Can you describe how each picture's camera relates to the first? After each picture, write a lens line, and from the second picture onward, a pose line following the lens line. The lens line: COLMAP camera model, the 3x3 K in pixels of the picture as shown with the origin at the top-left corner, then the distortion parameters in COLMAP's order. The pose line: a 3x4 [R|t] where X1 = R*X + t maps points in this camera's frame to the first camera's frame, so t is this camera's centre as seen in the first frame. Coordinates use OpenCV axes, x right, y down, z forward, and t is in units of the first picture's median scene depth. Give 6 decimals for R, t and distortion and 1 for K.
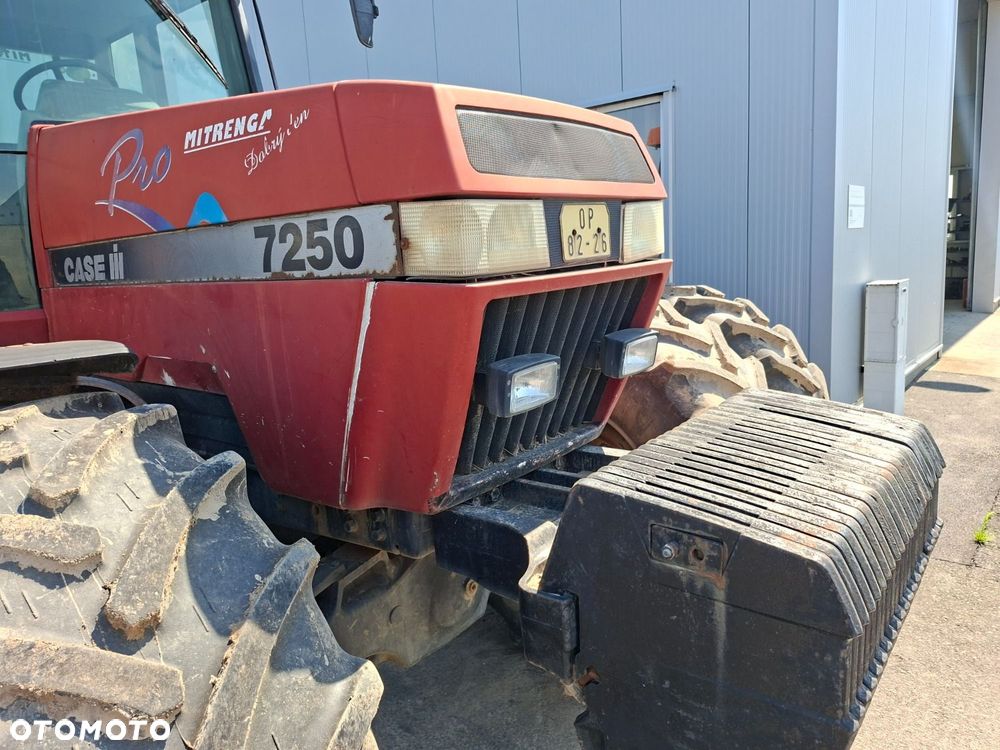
lens RADIAL K [[687.1, 0, 495.2], [0, 687.1, 365.3], [0, 0, 1]] dist [0.150345, -0.219491]
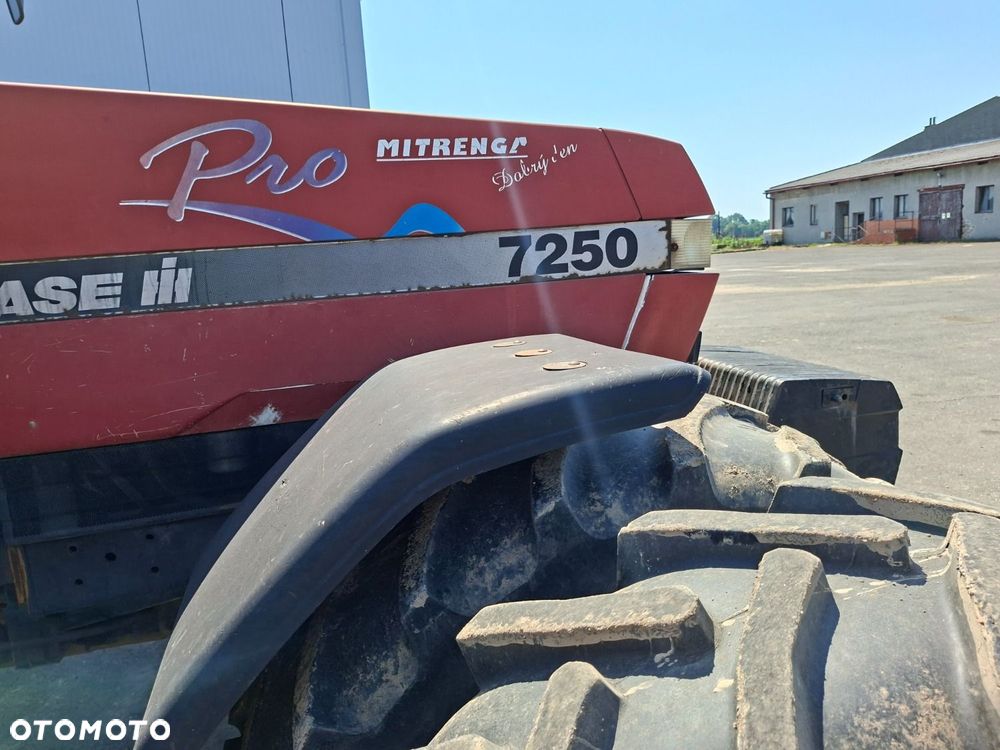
lens RADIAL K [[687.1, 0, 495.2], [0, 687.1, 365.3], [0, 0, 1]] dist [0.150345, -0.219491]
pose [[0.596931, -0.118426, 0.793504, -1.337835], [0.161371, 0.986555, 0.025843, -0.026029], [-0.785896, 0.112623, 0.608016, 0.377628]]
